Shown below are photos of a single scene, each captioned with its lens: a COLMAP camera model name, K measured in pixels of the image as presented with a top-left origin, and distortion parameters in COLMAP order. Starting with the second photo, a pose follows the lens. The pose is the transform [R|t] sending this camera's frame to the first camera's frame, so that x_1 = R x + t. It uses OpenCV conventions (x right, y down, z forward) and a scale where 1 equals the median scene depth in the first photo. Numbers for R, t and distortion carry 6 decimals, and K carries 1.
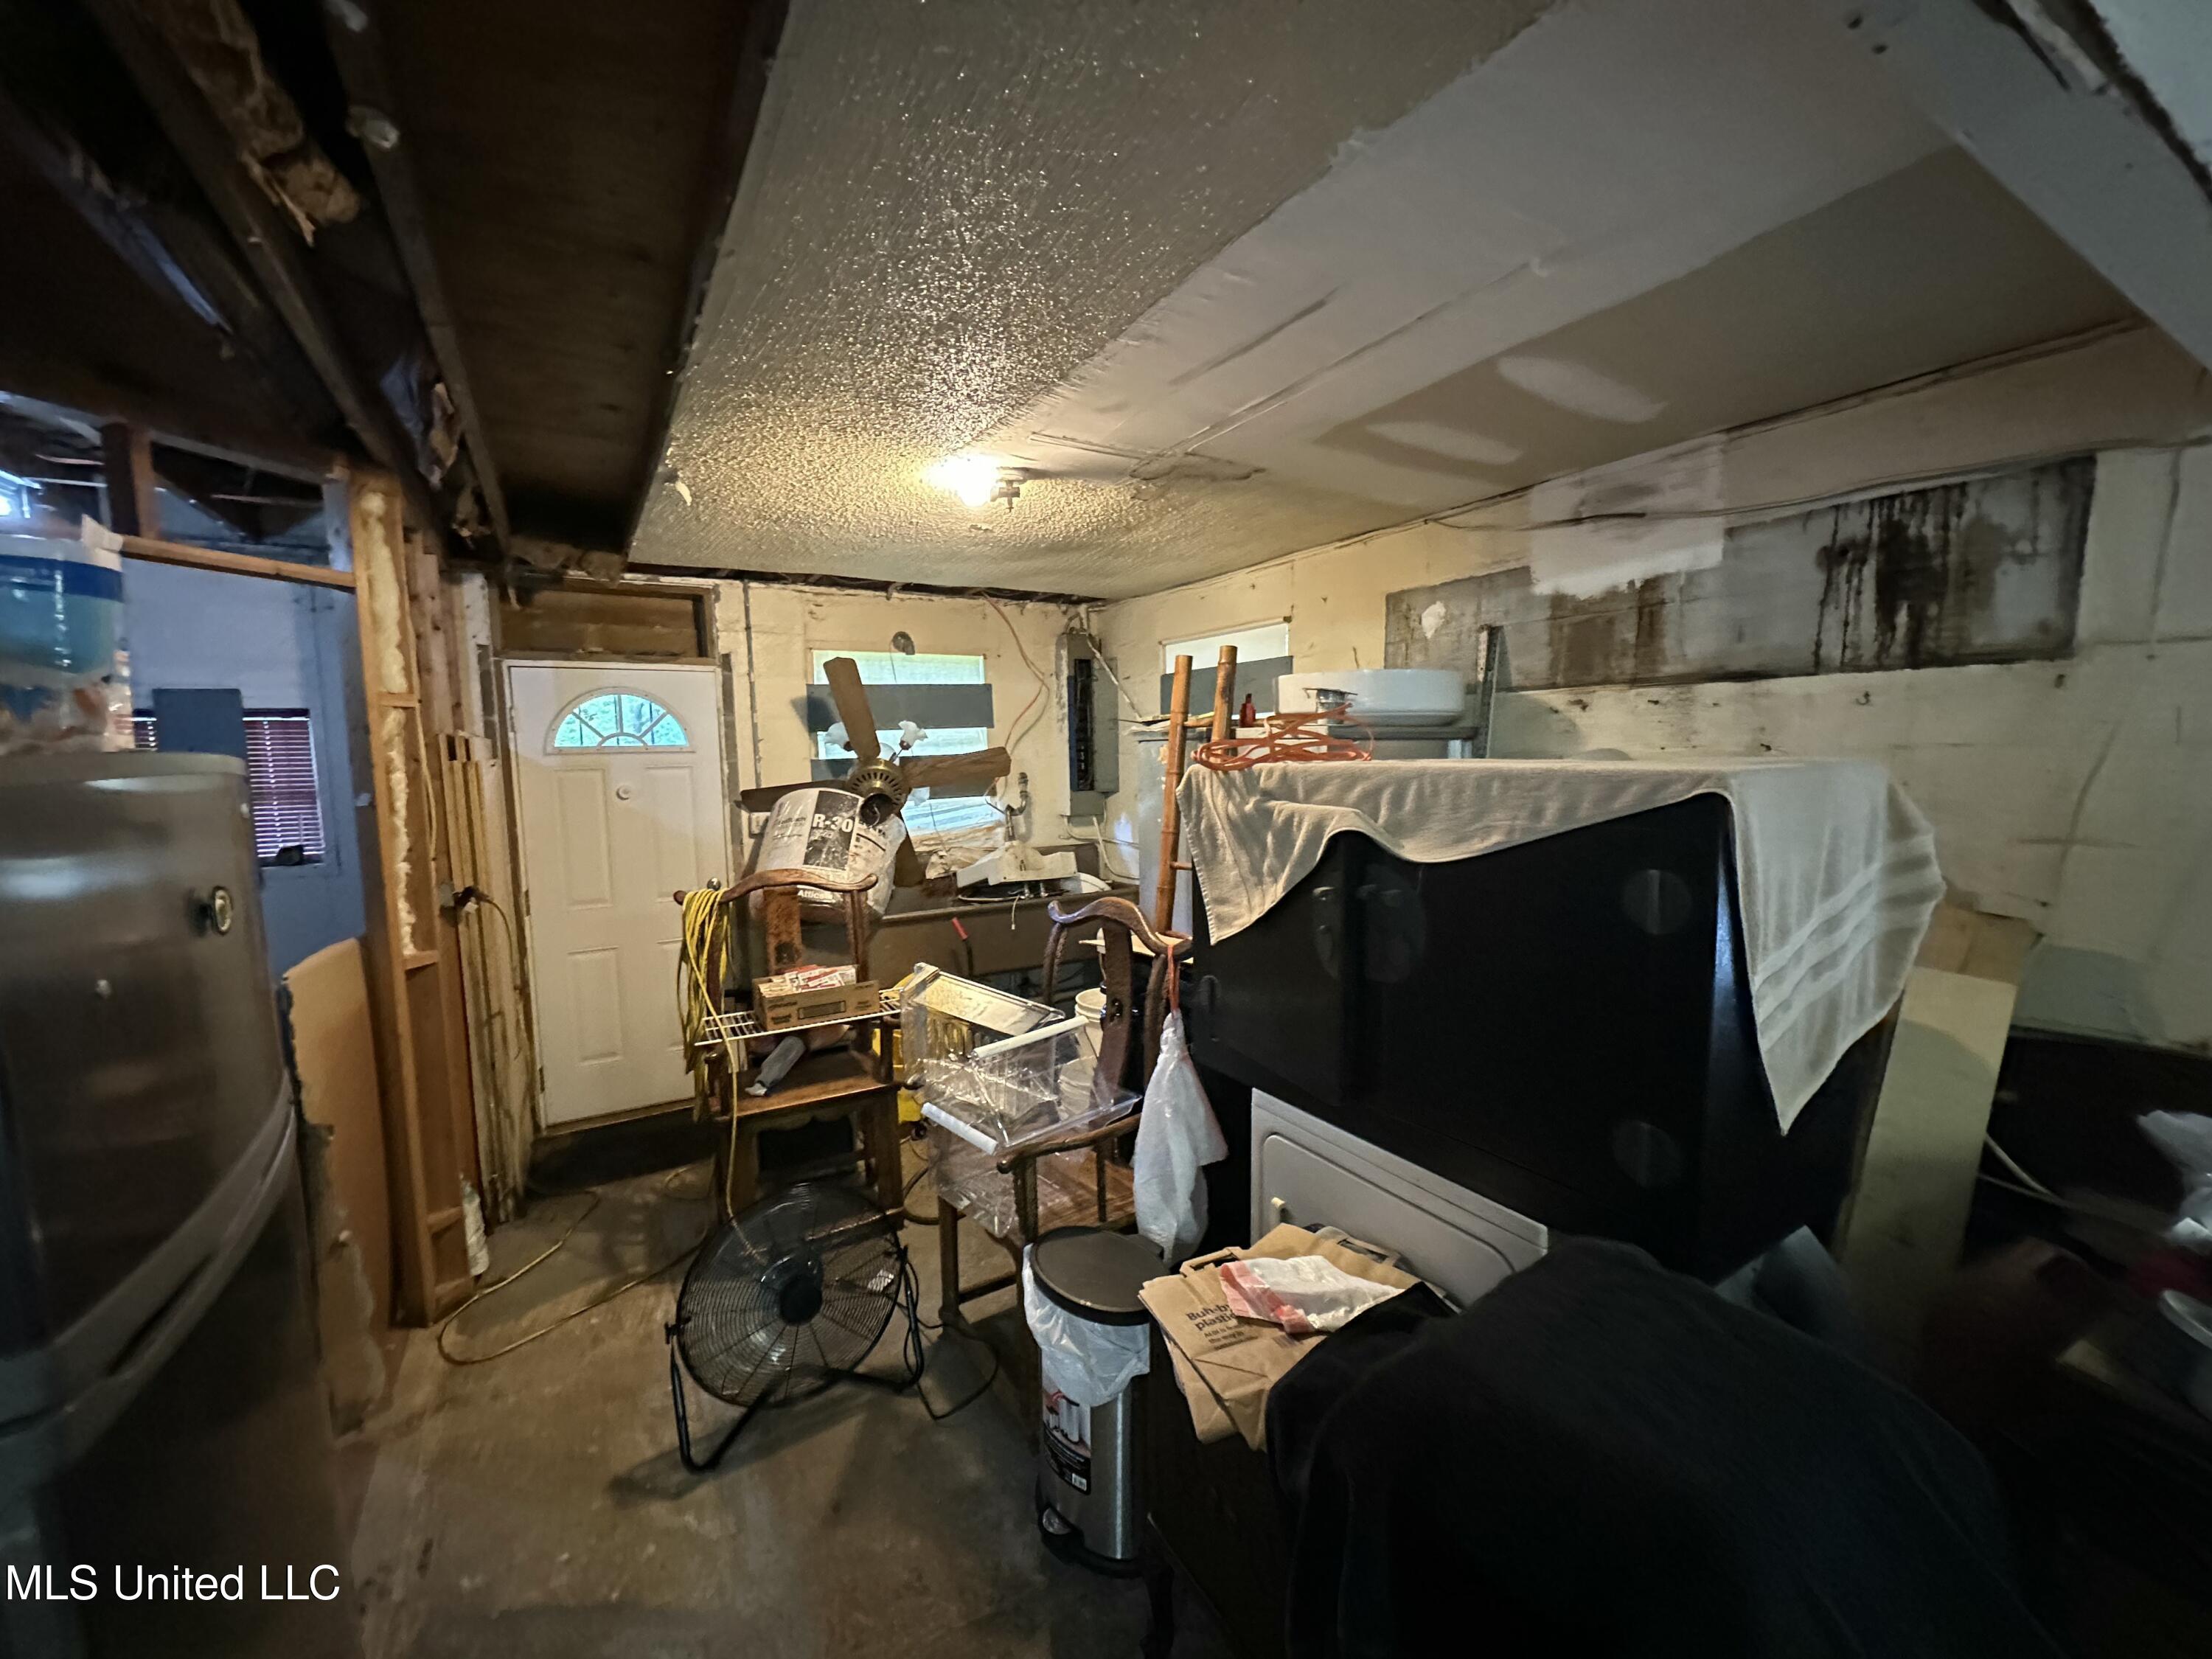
lens RADIAL K [[877.1, 0, 1096.4], [0, 877.1, 833.4], [0, 0, 1]] dist [0.000031, 0.000090]
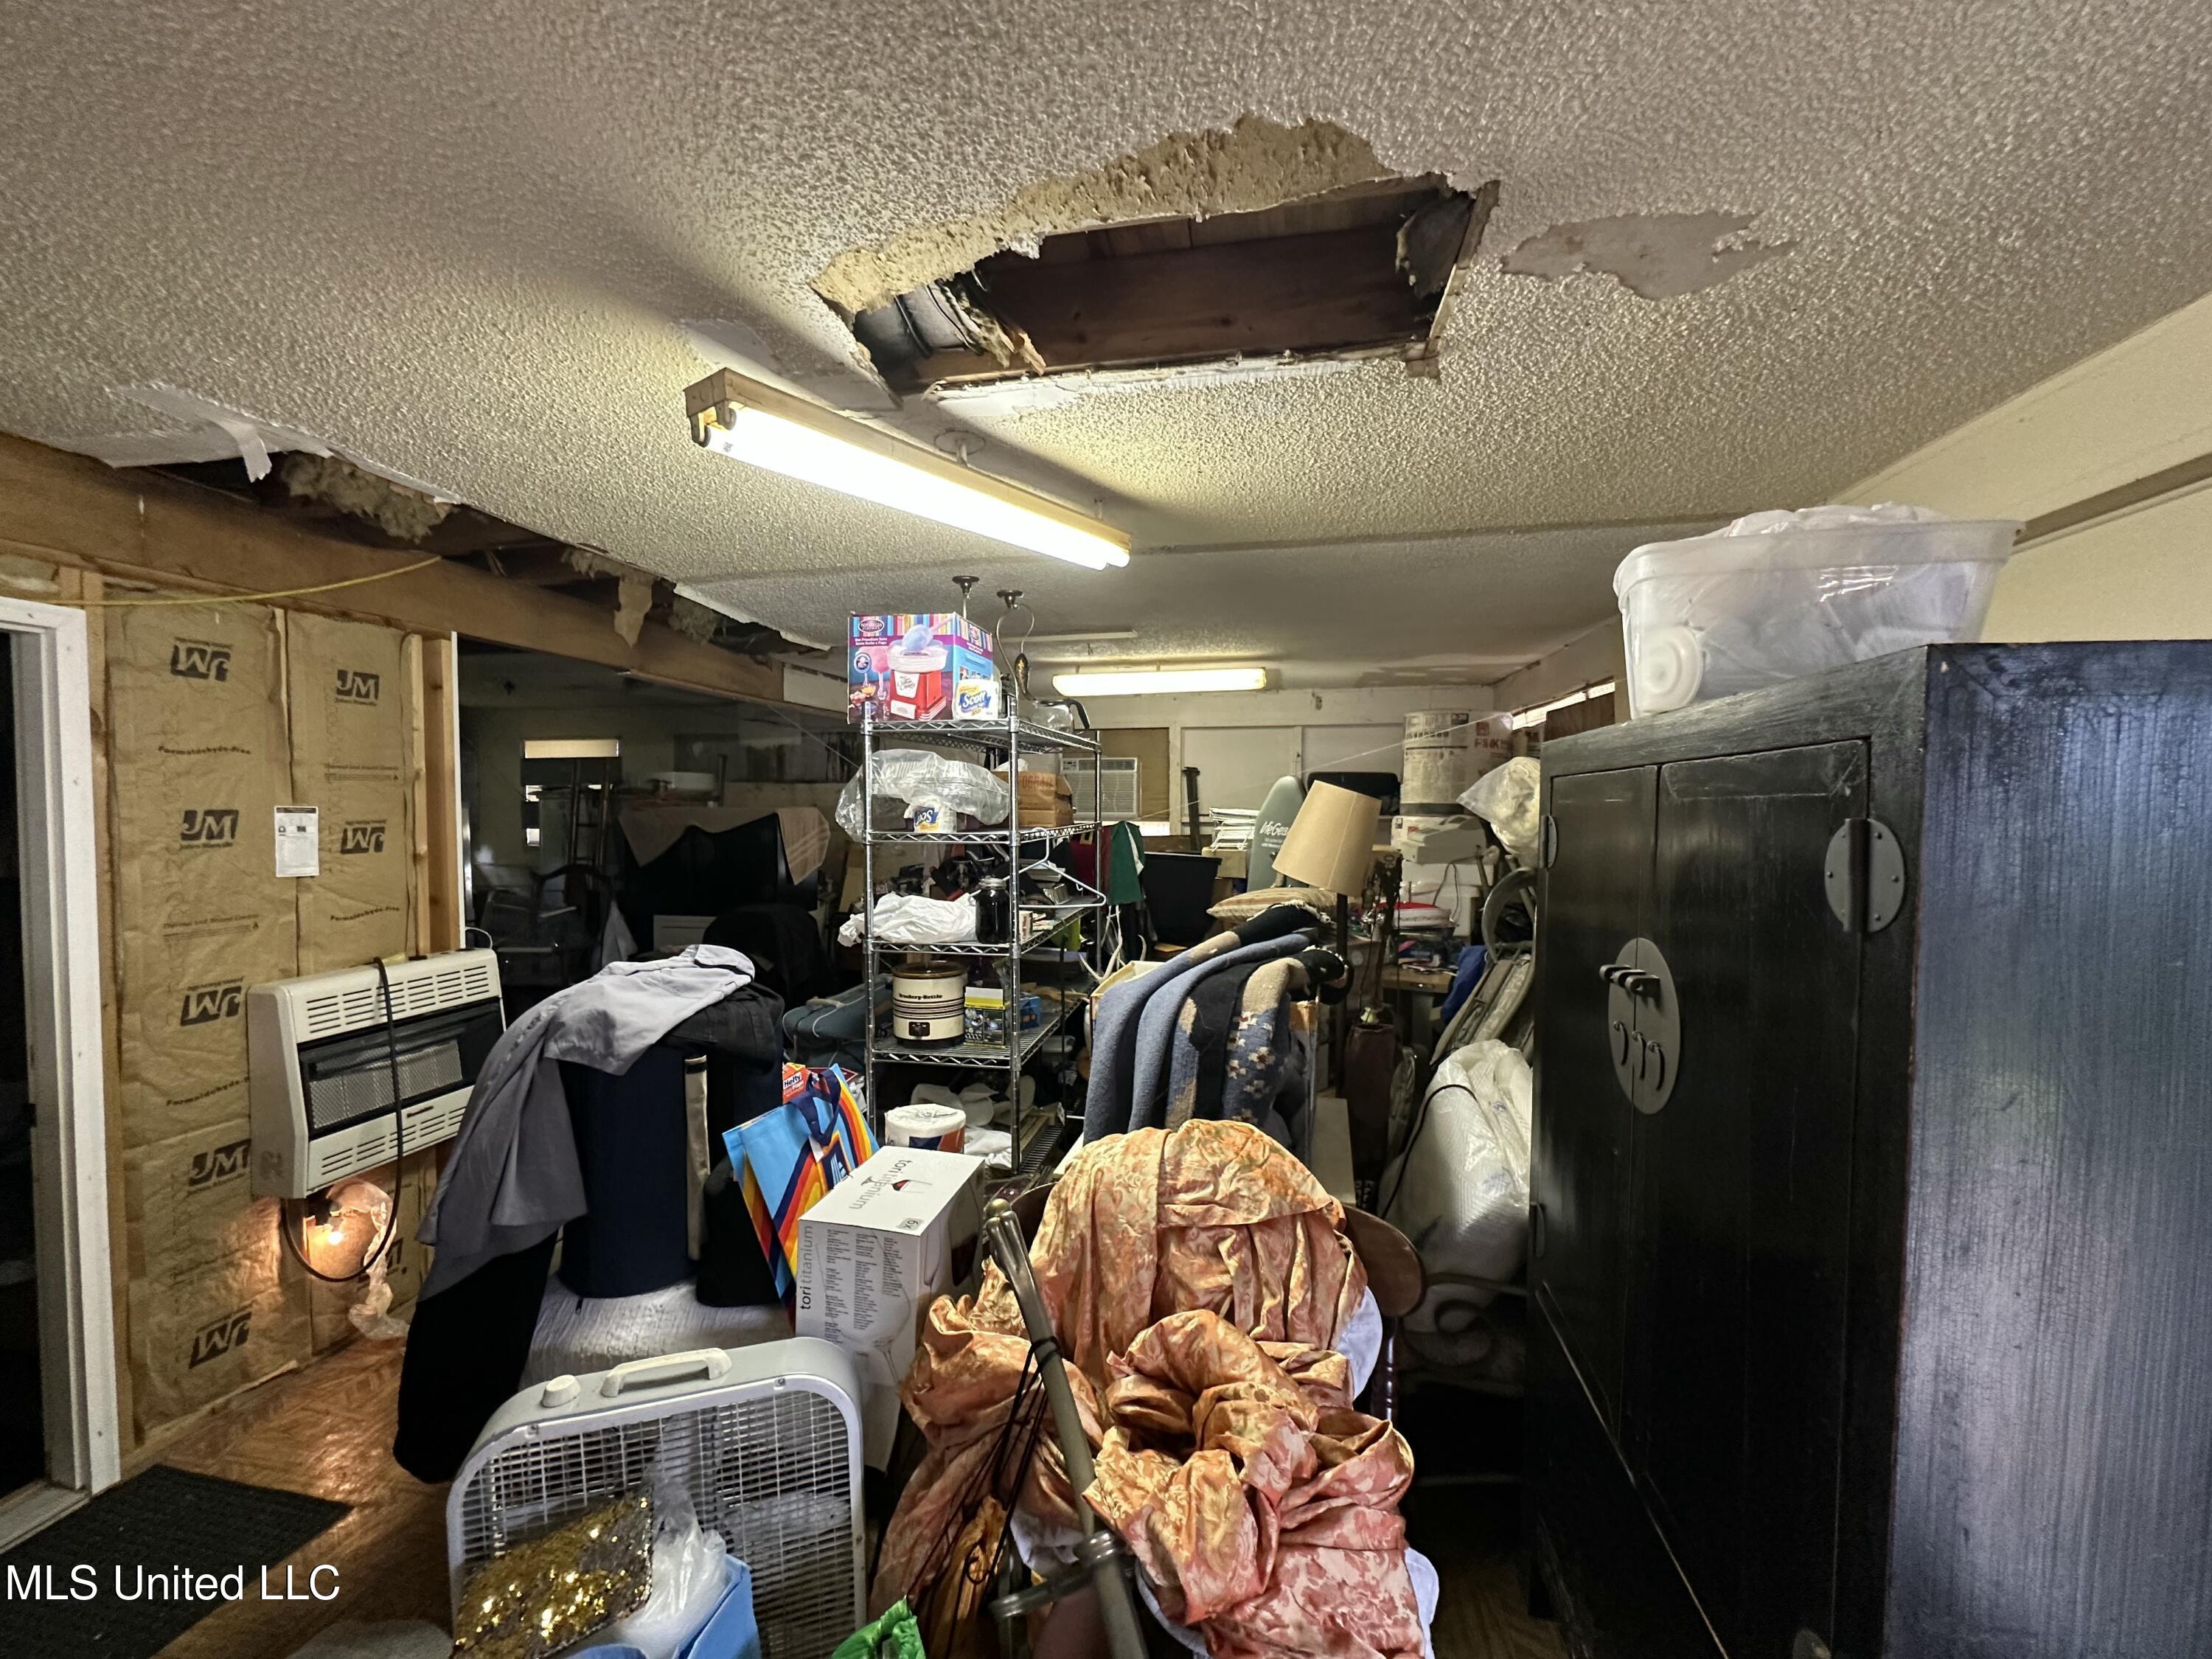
lens RADIAL K [[877.1, 0, 1106.6], [0, 877.1, 843.2], [0, 0, 1]] dist [0.000031, 0.000090]
pose [[0.674128, -0.019183, 0.738365, -0.601536], [0.065040, 0.997321, -0.033472, 0.146815], [-0.735745, 0.070588, 0.673570, -1.326858]]
